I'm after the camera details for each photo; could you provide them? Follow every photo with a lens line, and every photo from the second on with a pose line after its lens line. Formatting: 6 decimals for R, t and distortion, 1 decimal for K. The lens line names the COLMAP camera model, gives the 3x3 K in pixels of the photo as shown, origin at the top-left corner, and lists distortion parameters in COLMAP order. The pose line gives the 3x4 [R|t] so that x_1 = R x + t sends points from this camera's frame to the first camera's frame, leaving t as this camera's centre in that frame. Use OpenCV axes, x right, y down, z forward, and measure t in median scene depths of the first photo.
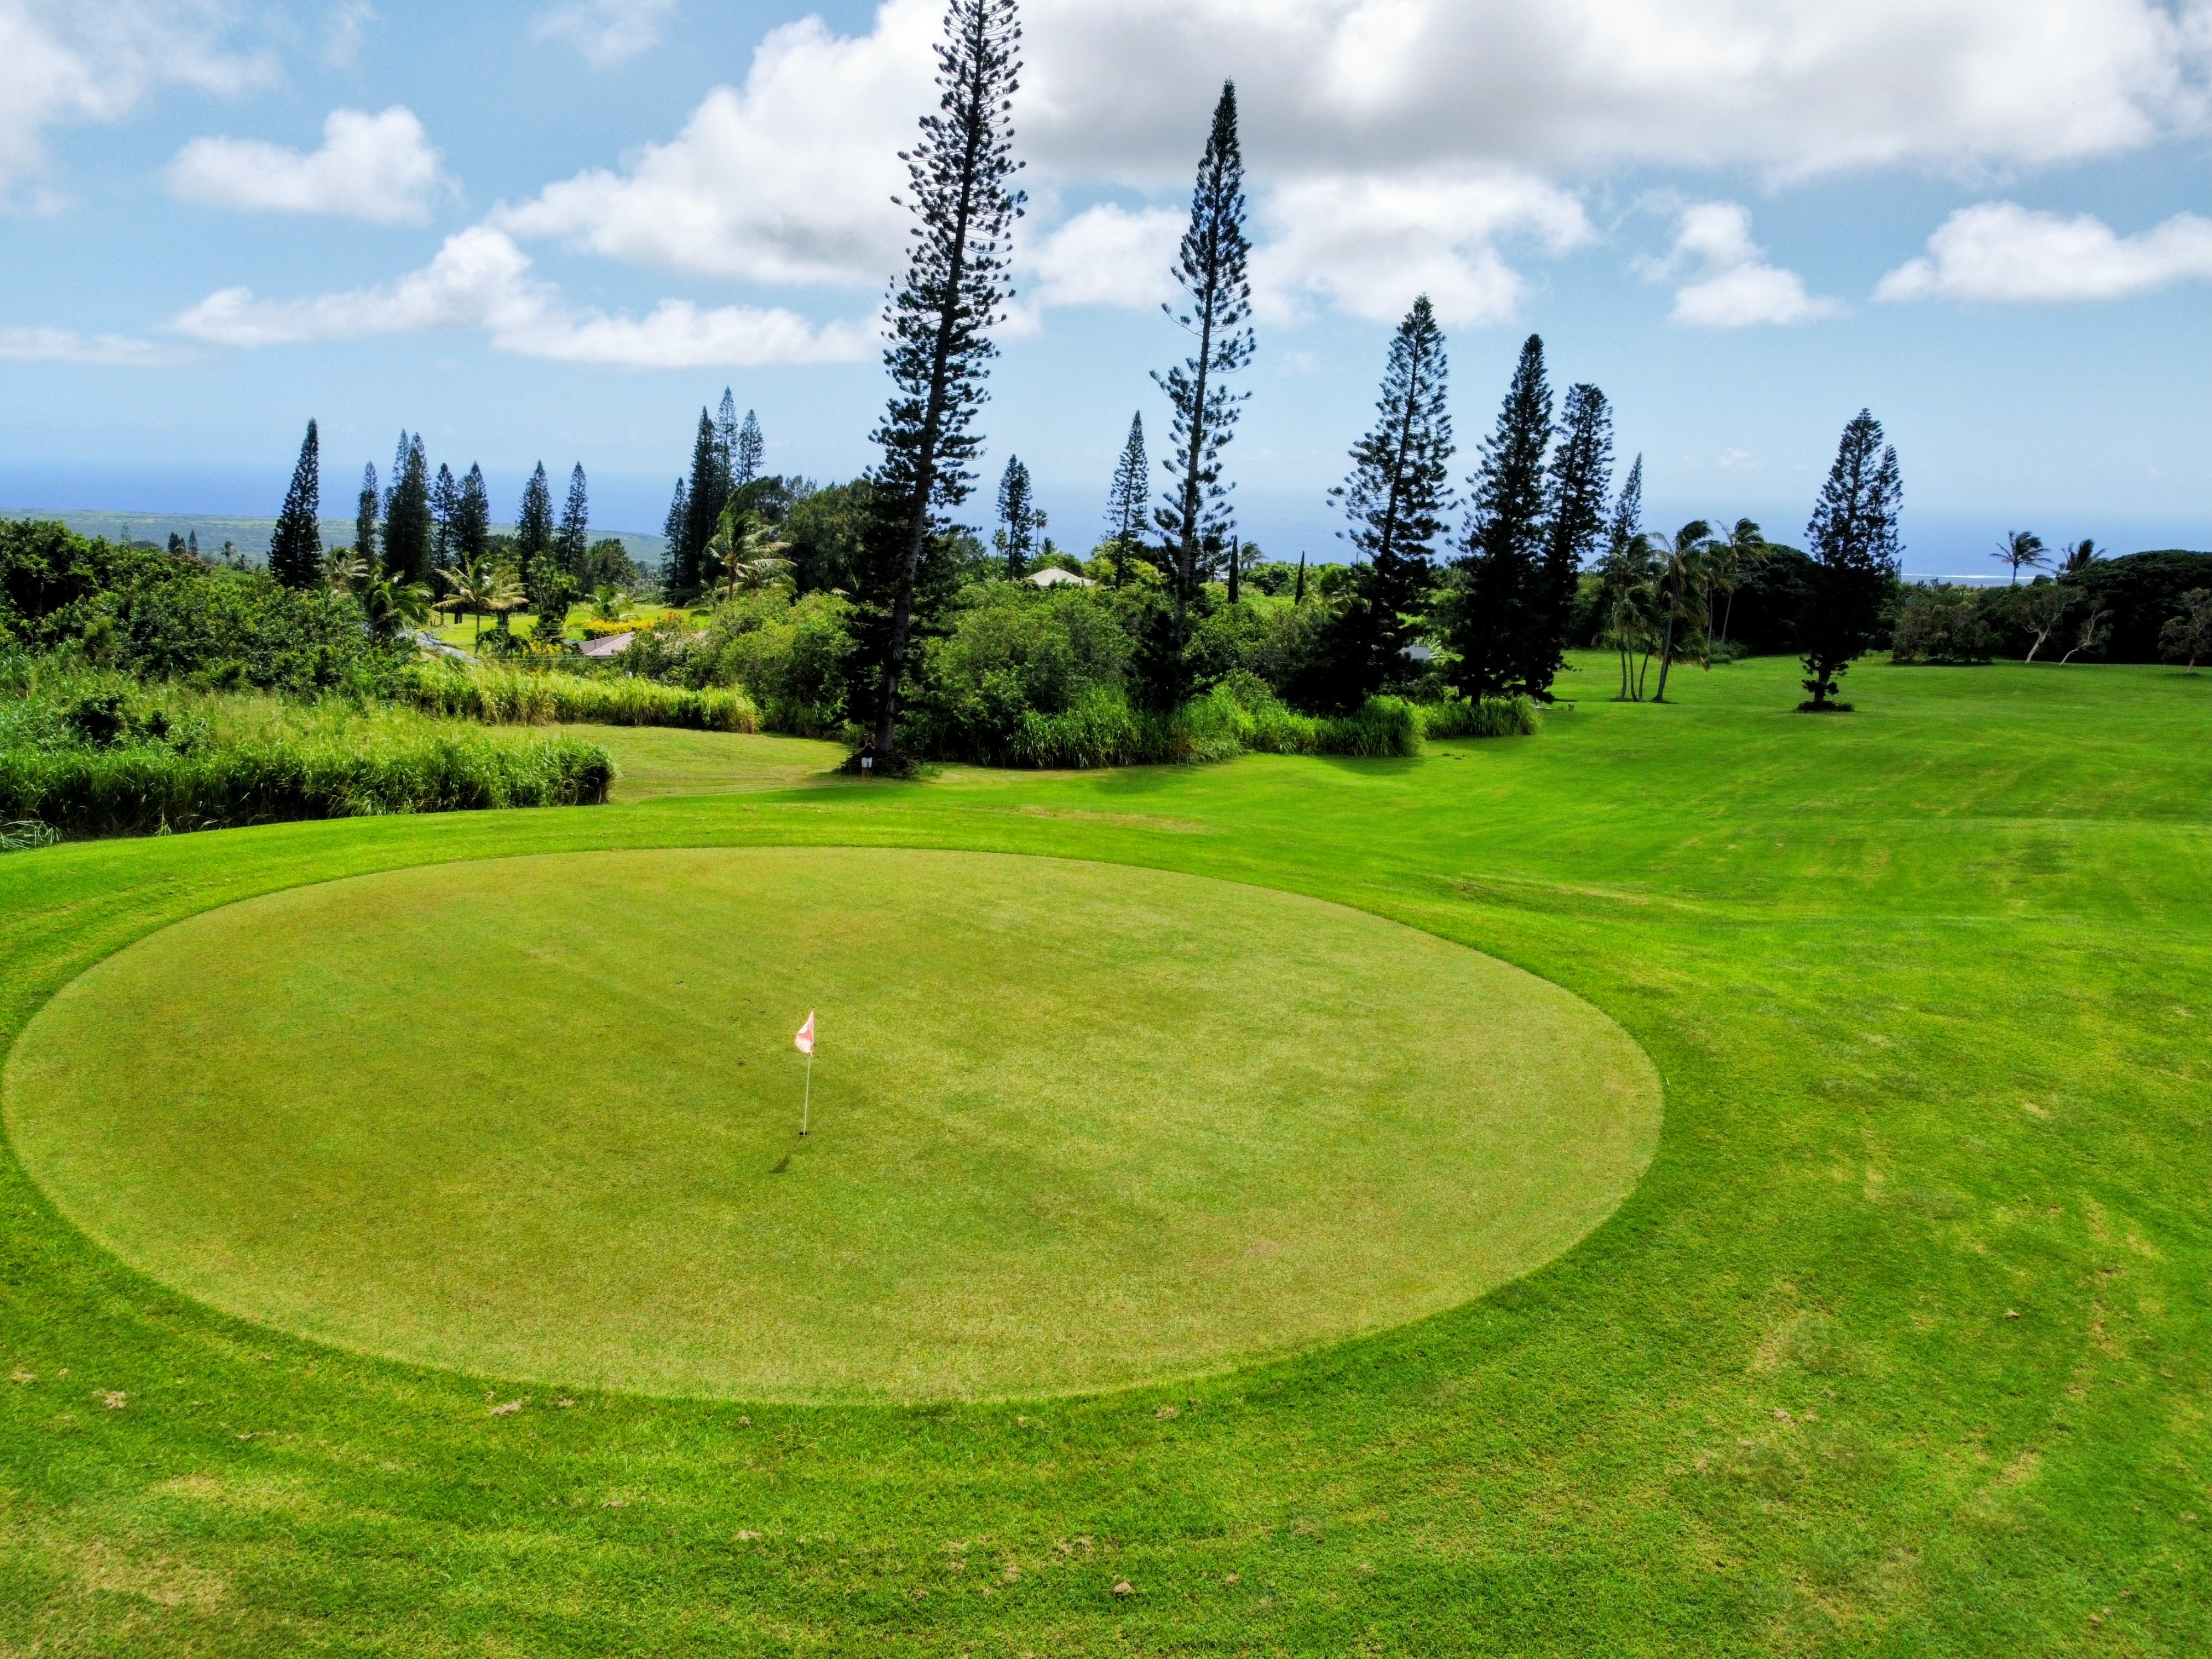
lens RADIAL K [[1670.6, 0, 1102.9], [0, 1670.6, 826.5], [0, 0, 1]] dist [0.000808, -0.005612]
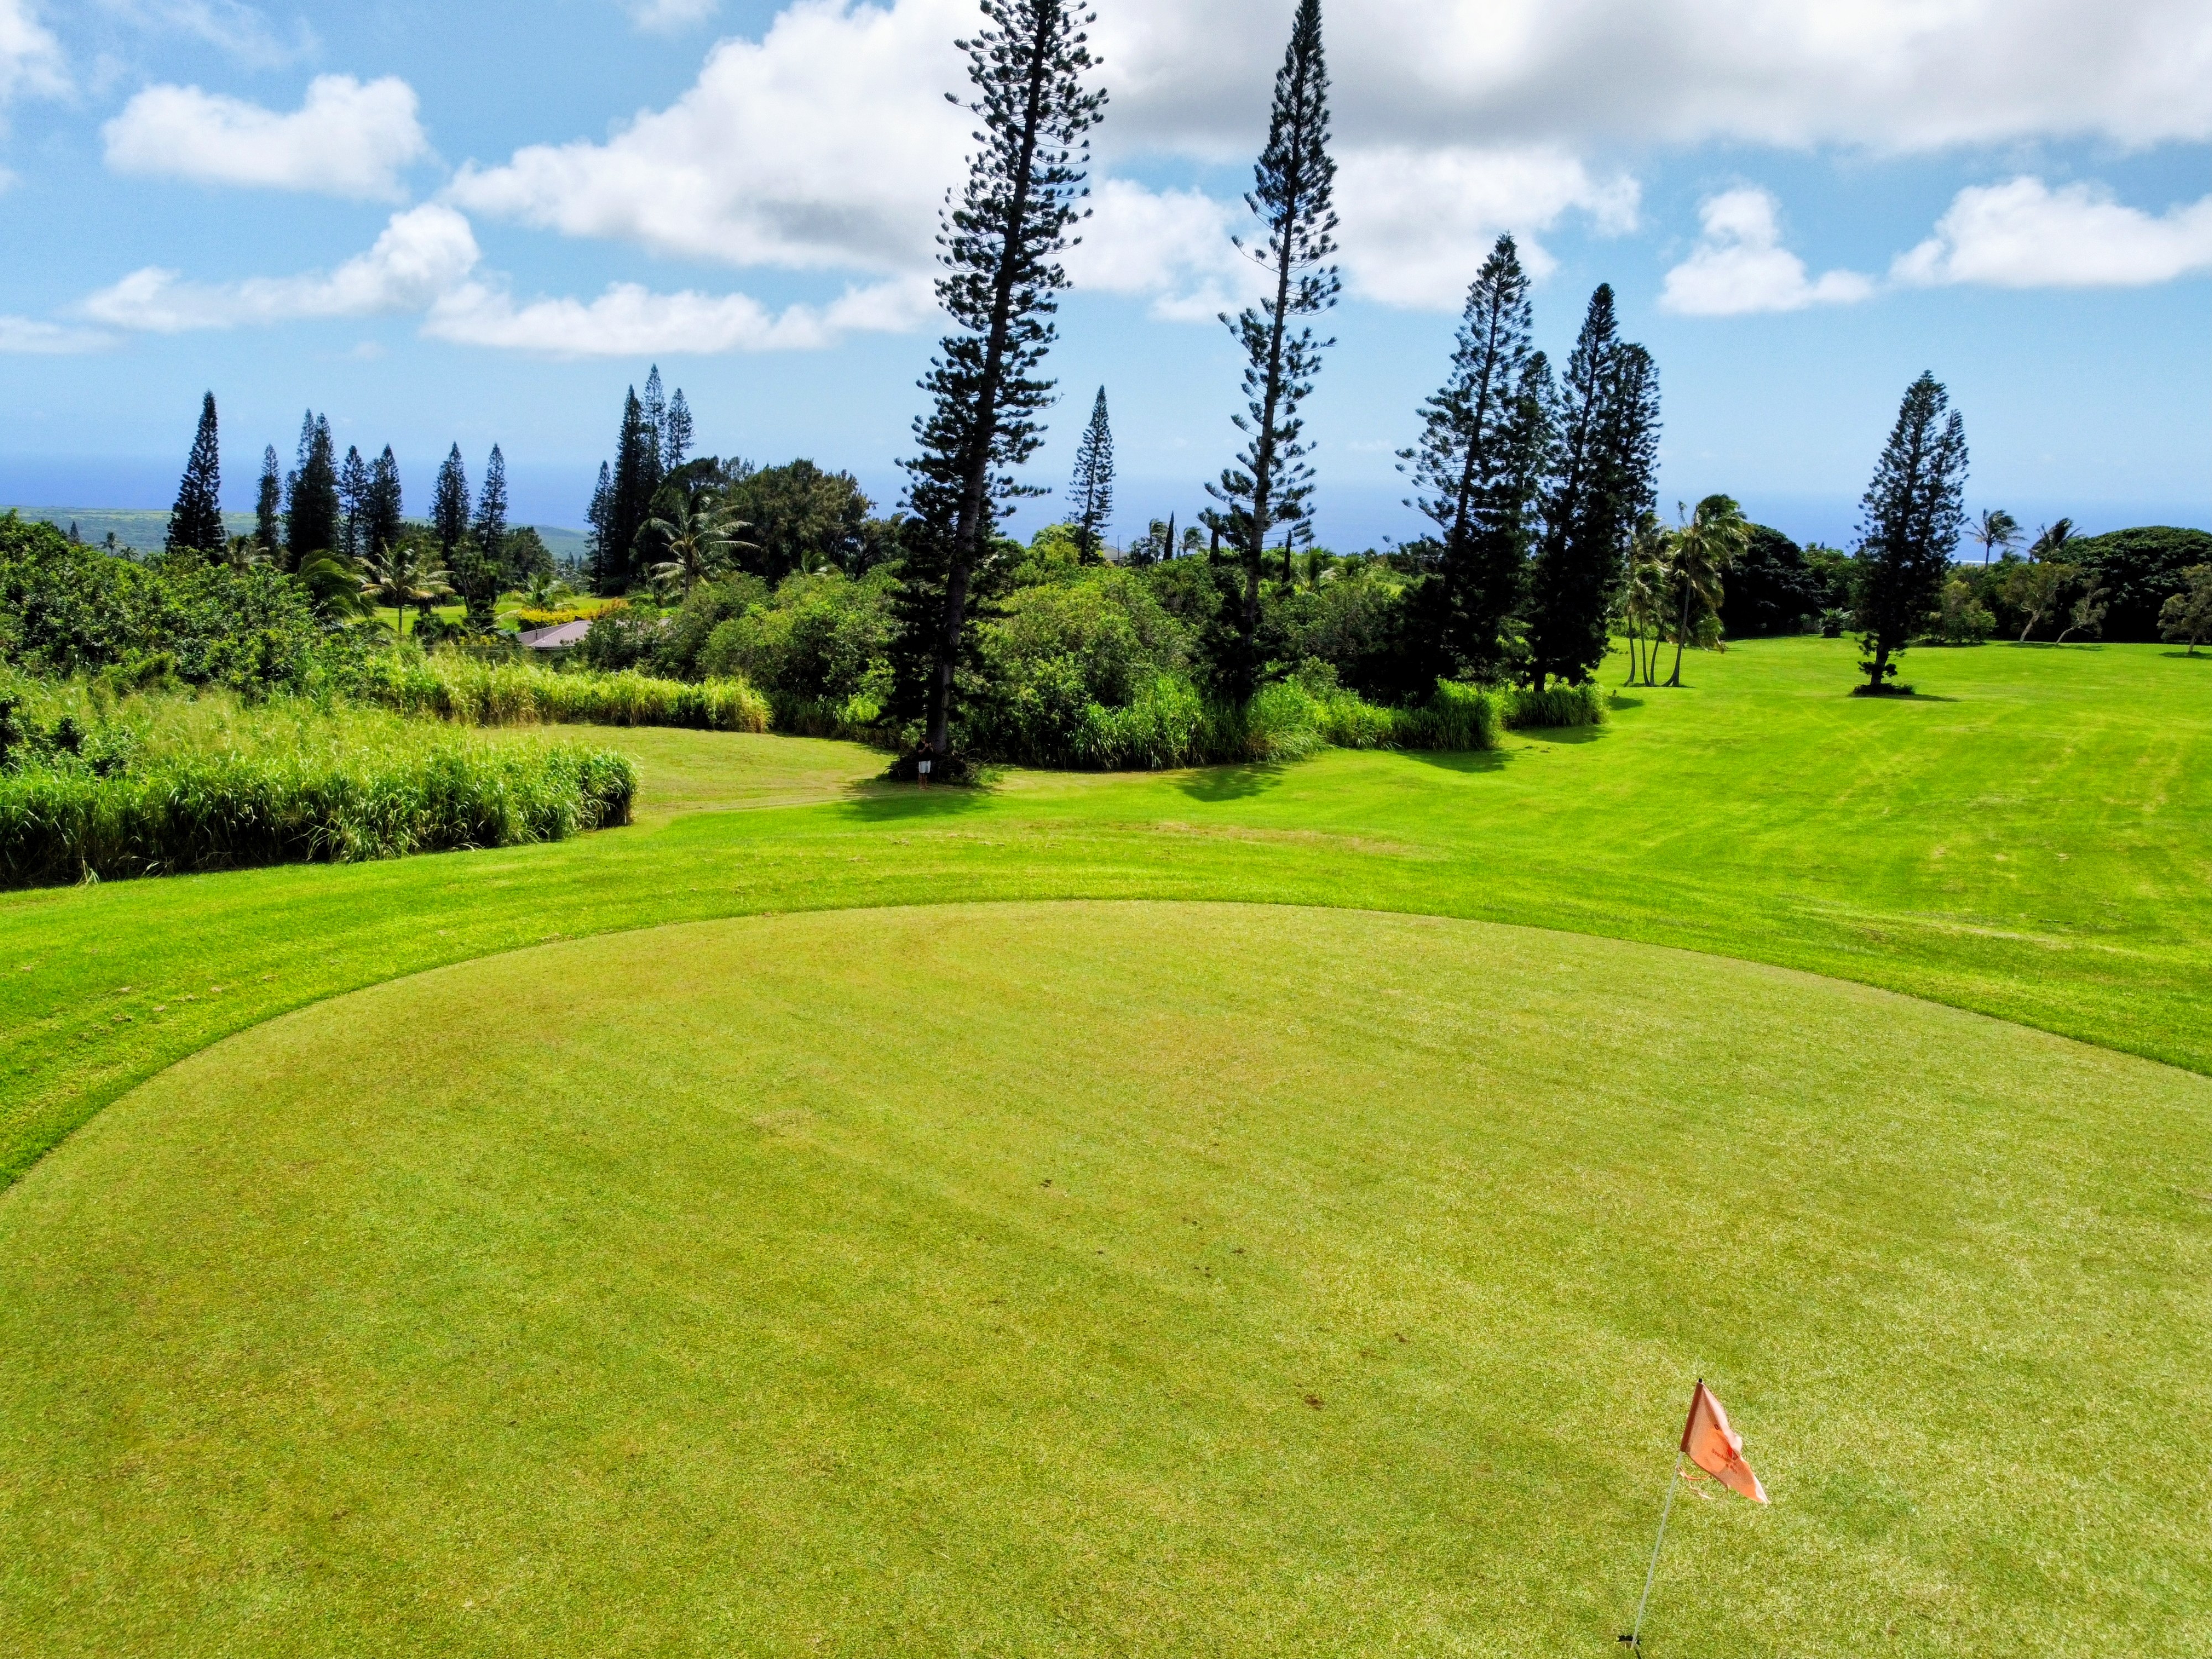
lens RADIAL K [[1662.5, 0, 1103.3], [0, 1662.5, 826.7], [0, 0, 1]] dist [0.001011, -0.009369]
pose [[0.998416, -0.014409, 0.054393, -0.077715], [0.014045, 0.999876, 0.007073, -0.010279], [-0.054488, -0.006297, 0.998495, 0.124041]]
